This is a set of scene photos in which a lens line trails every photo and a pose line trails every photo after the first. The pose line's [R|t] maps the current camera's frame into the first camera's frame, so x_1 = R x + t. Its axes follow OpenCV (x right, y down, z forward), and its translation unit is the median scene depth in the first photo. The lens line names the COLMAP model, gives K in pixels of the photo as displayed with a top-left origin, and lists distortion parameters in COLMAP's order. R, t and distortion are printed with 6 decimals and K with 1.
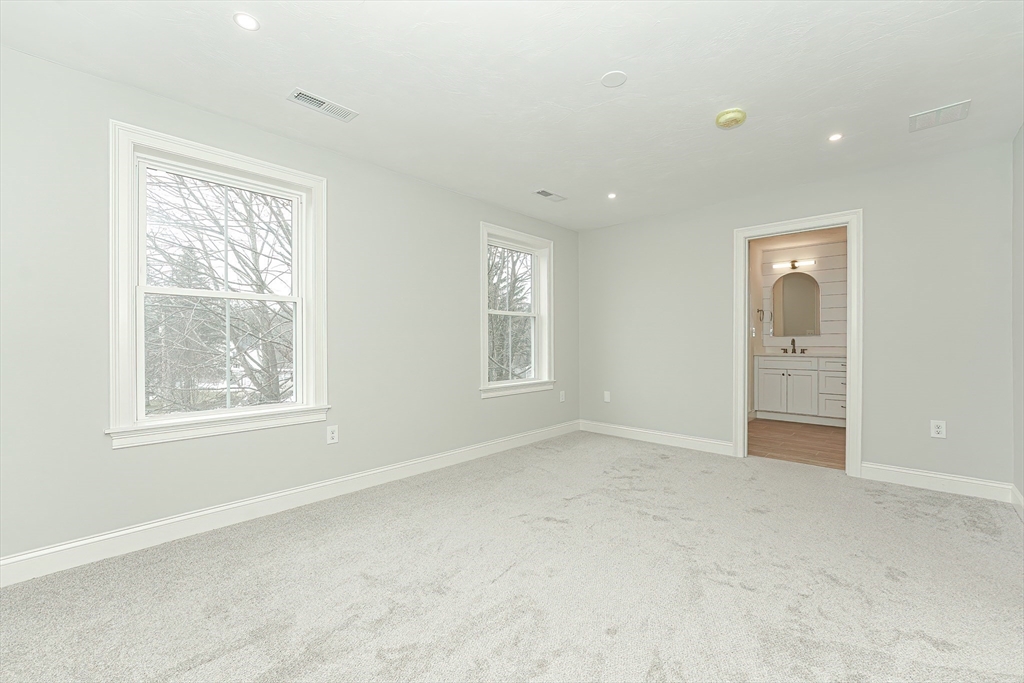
lens RADIAL K [[417.5, 0, 516.5], [0, 417.5, 347.5], [0, 0, 1]] dist [-0.015313, 0.002861]
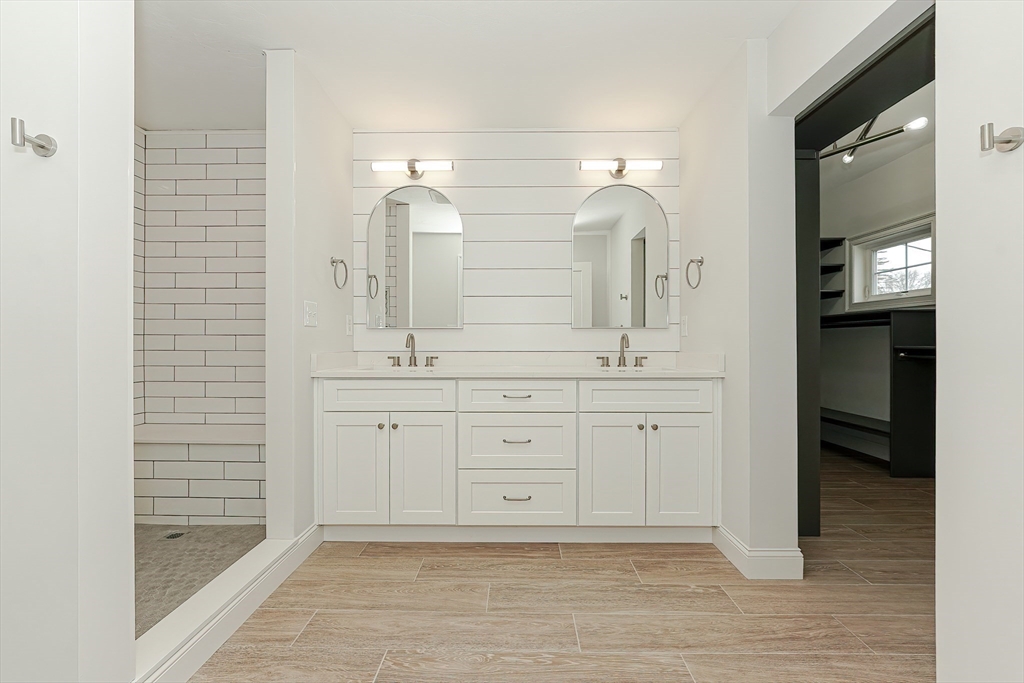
lens RADIAL K [[417.5, 0, 512.6], [0, 417.5, 342.9], [0, 0, 1]] dist [-0.015313, 0.002861]
pose [[0.738821, 0.004231, 0.673889, 0.451681], [0.001083, 0.999972, -0.007467, -0.008257], [-0.673901, 0.006247, 0.738795, 0.605550]]
